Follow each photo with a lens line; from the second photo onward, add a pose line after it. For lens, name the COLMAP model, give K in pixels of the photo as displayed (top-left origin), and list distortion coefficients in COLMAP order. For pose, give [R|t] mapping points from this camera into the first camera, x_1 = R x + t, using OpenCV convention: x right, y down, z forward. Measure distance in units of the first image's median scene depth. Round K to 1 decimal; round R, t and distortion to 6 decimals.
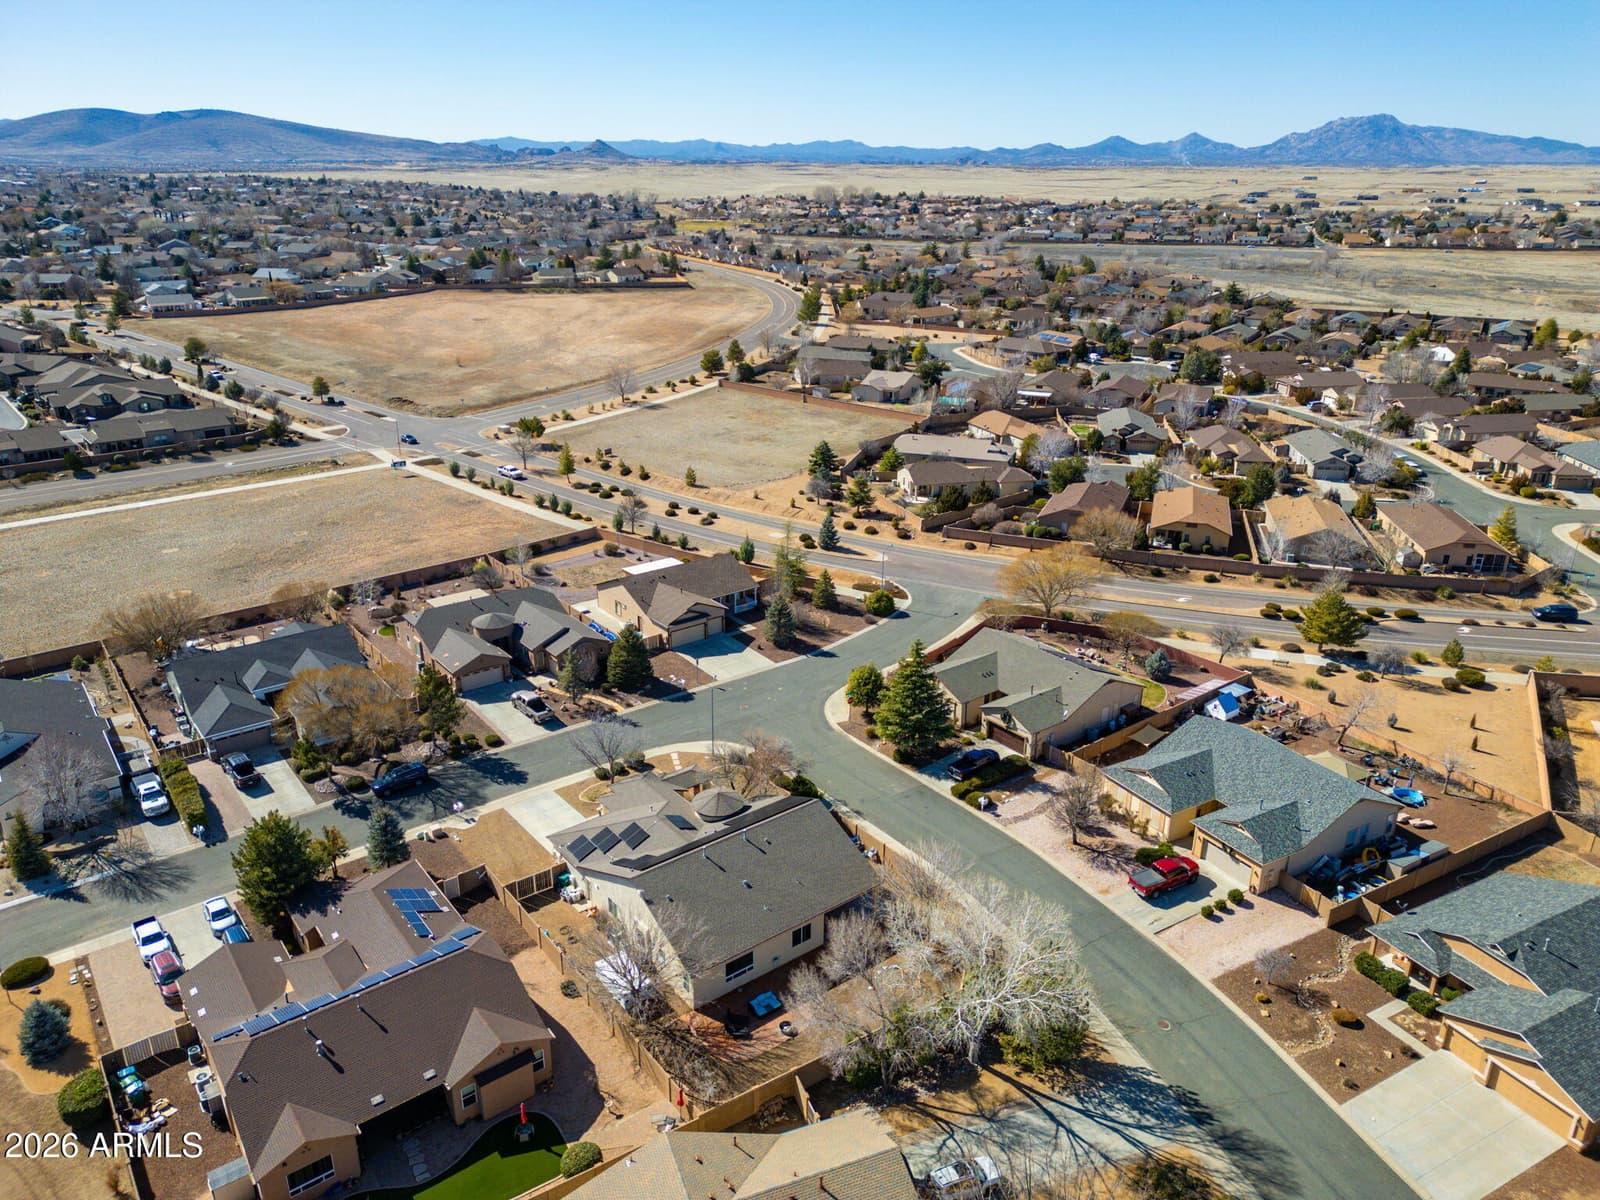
lens RADIAL K [[1119.1, 0, 802.1], [0, 1119.1, 594.8], [0, 0, 1]] dist [0.069320, -0.050574]
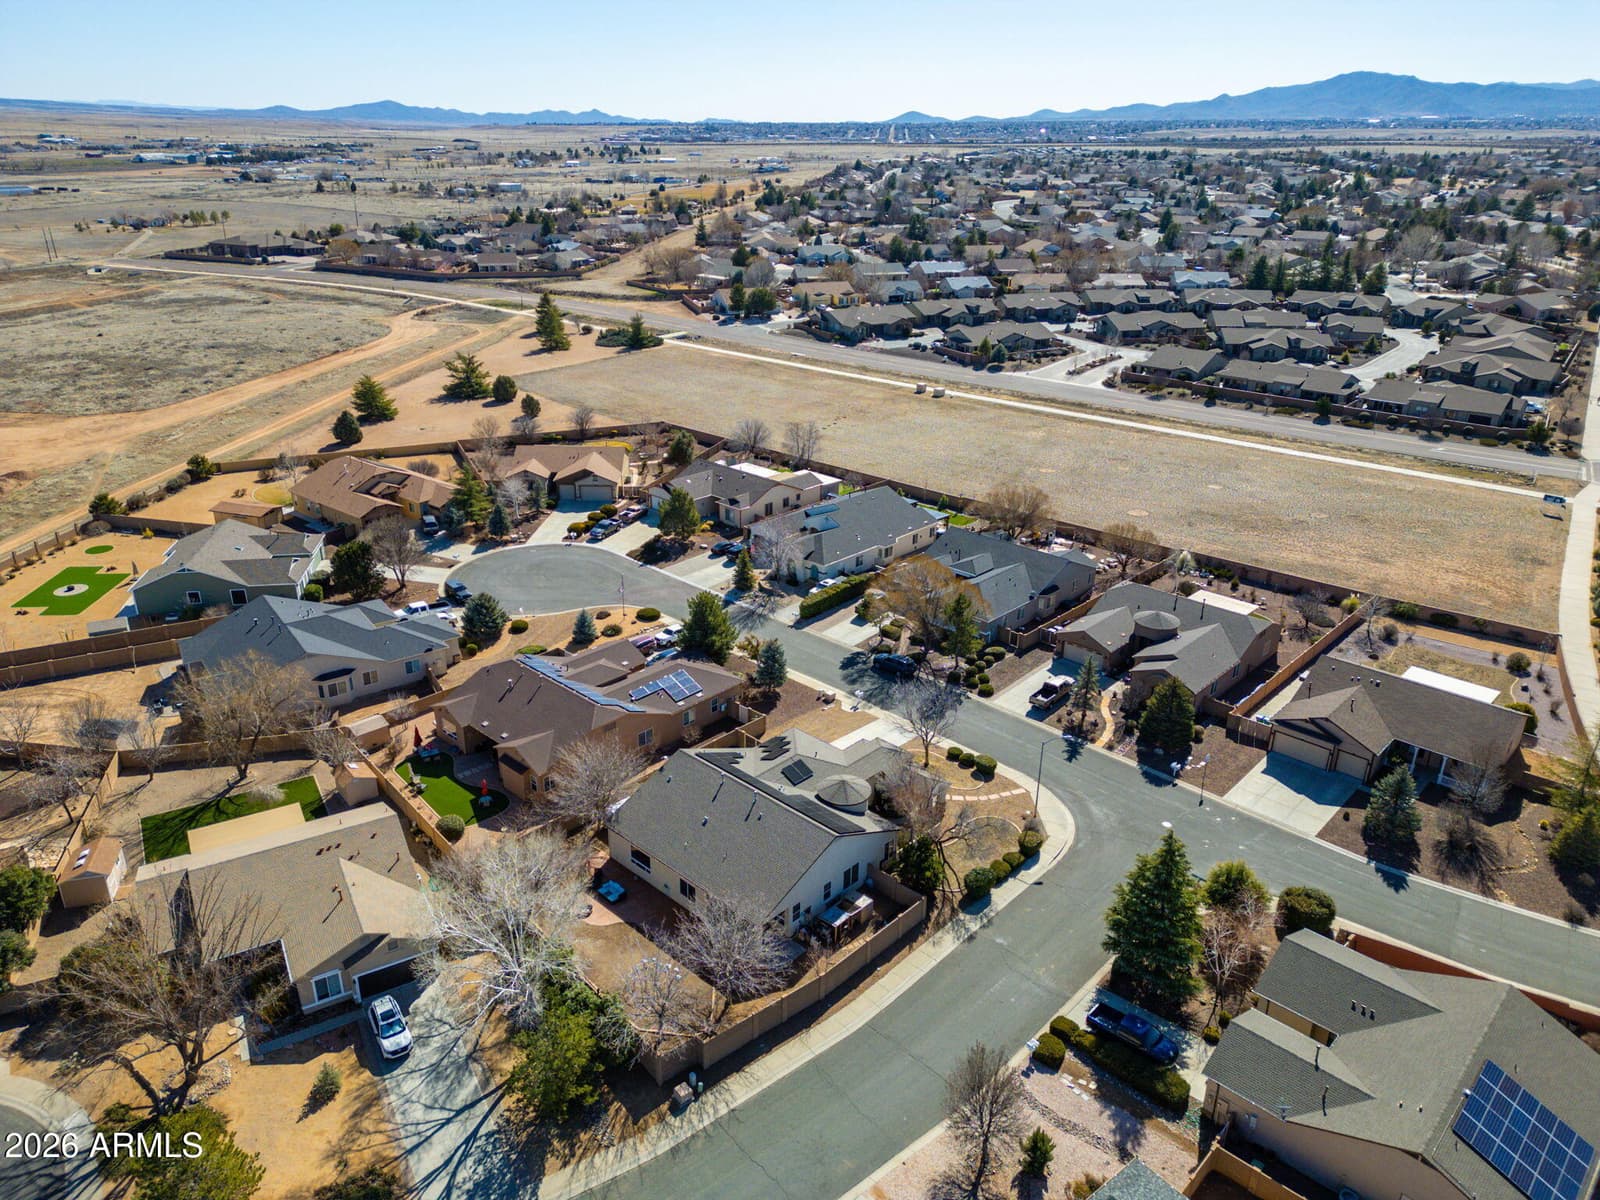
lens RADIAL K [[1119.1, 0, 790.4], [0, 1119.1, 593.7], [0, 0, 1]] dist [0.069320, -0.050574]
pose [[0.150576, 0.384842, -0.910617, 0.671351], [-0.362191, 0.878549, 0.311399, -0.227426], [0.919861, 0.282928, 0.271675, 0.590584]]
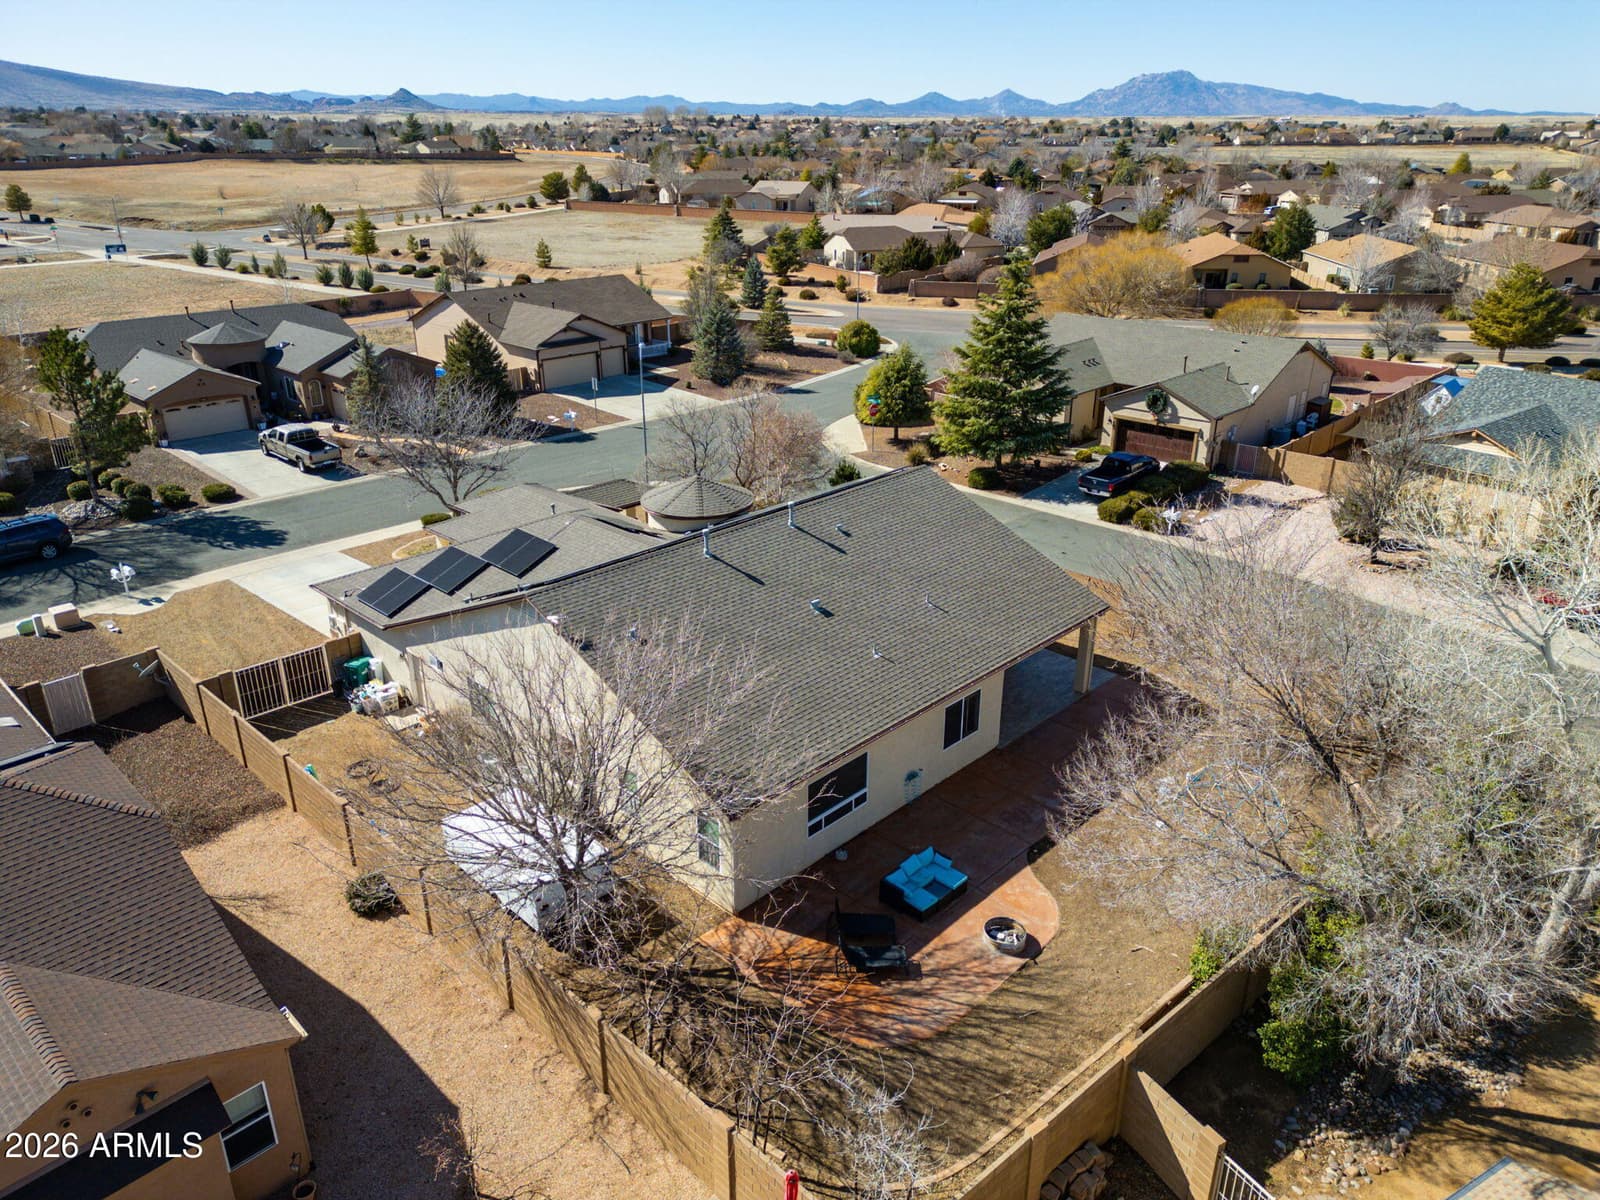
lens RADIAL K [[1119.1, 0, 805.1], [0, 1119.1, 605.1], [0, 0, 1]] dist [0.069320, -0.050574]
pose [[0.989276, -0.058672, 0.133759, -0.086836], [0.052668, 0.997458, 0.047995, 0.190136], [-0.136235, -0.040436, 0.989851, 0.484922]]
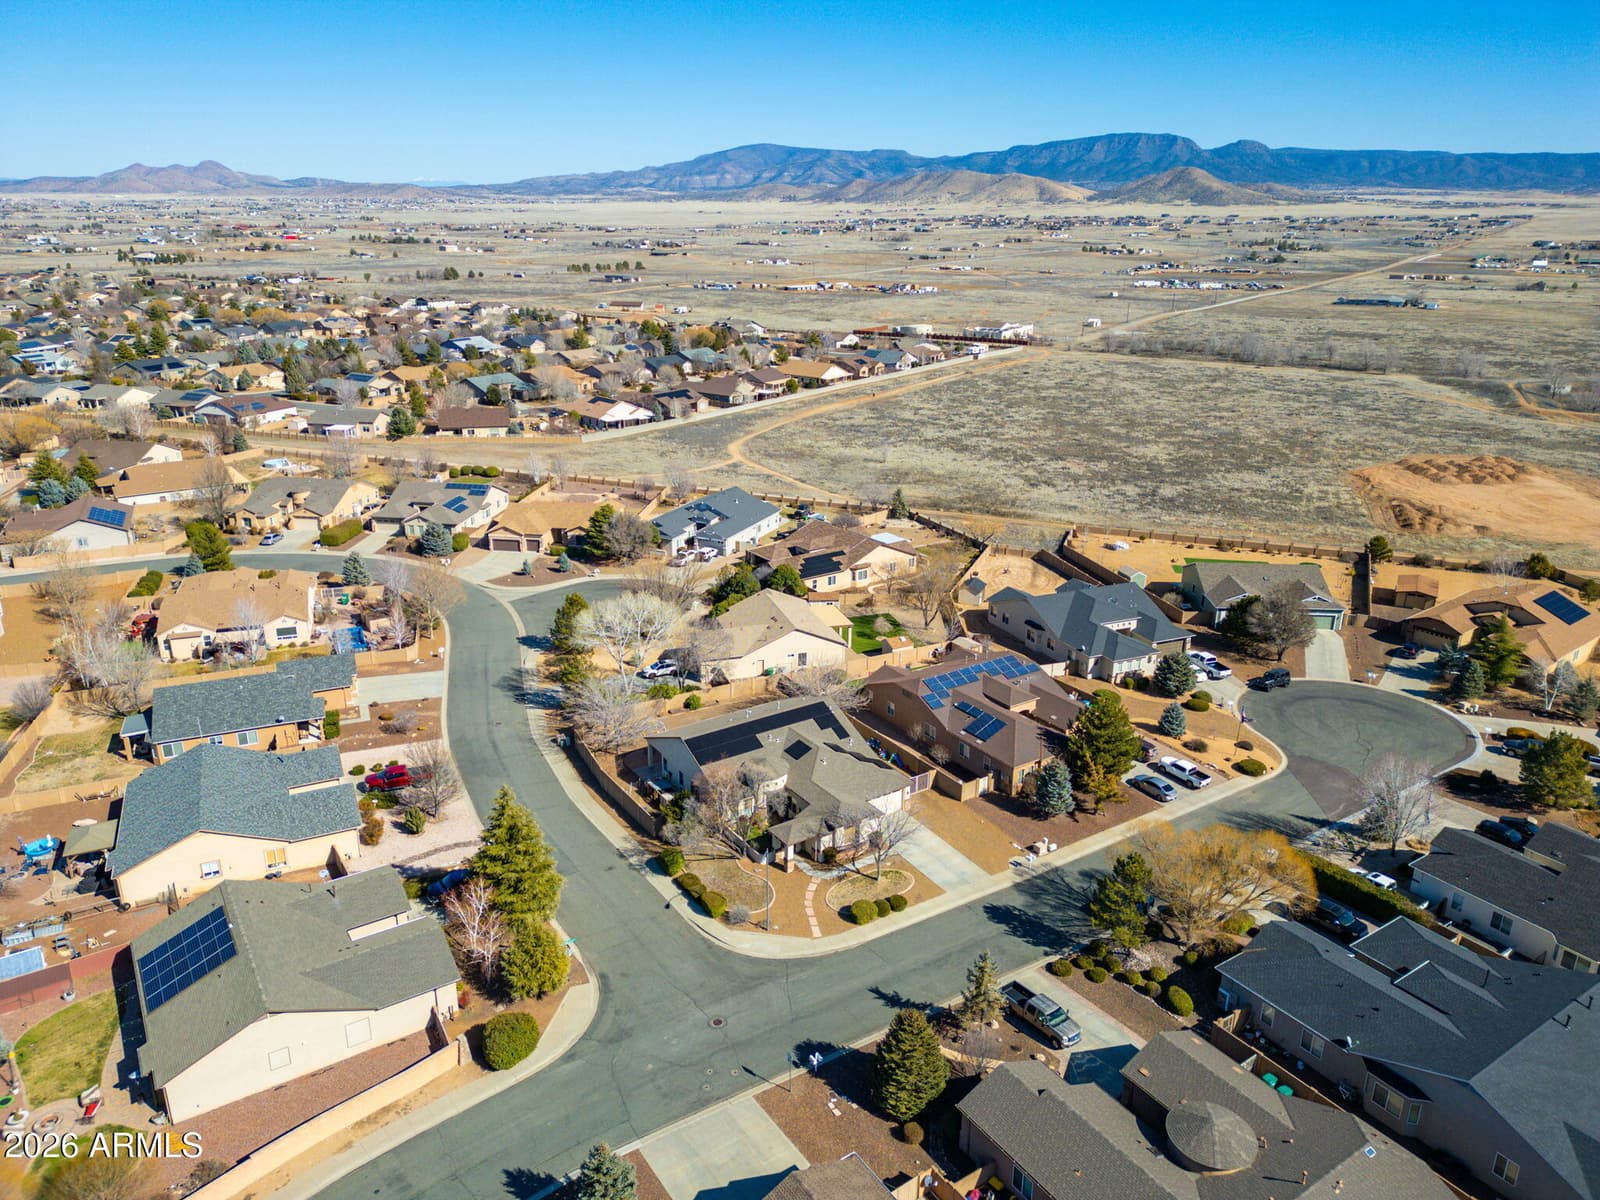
lens RADIAL K [[1119.1, 0, 792.7], [0, 1119.1, 600.7], [0, 0, 1]] dist [0.069320, -0.050574]
pose [[-0.996740, -0.035181, 0.072604, -0.161097], [0.019909, 0.764831, 0.643923, -0.597083], [-0.078183, 0.643269, -0.761638, 1.586461]]
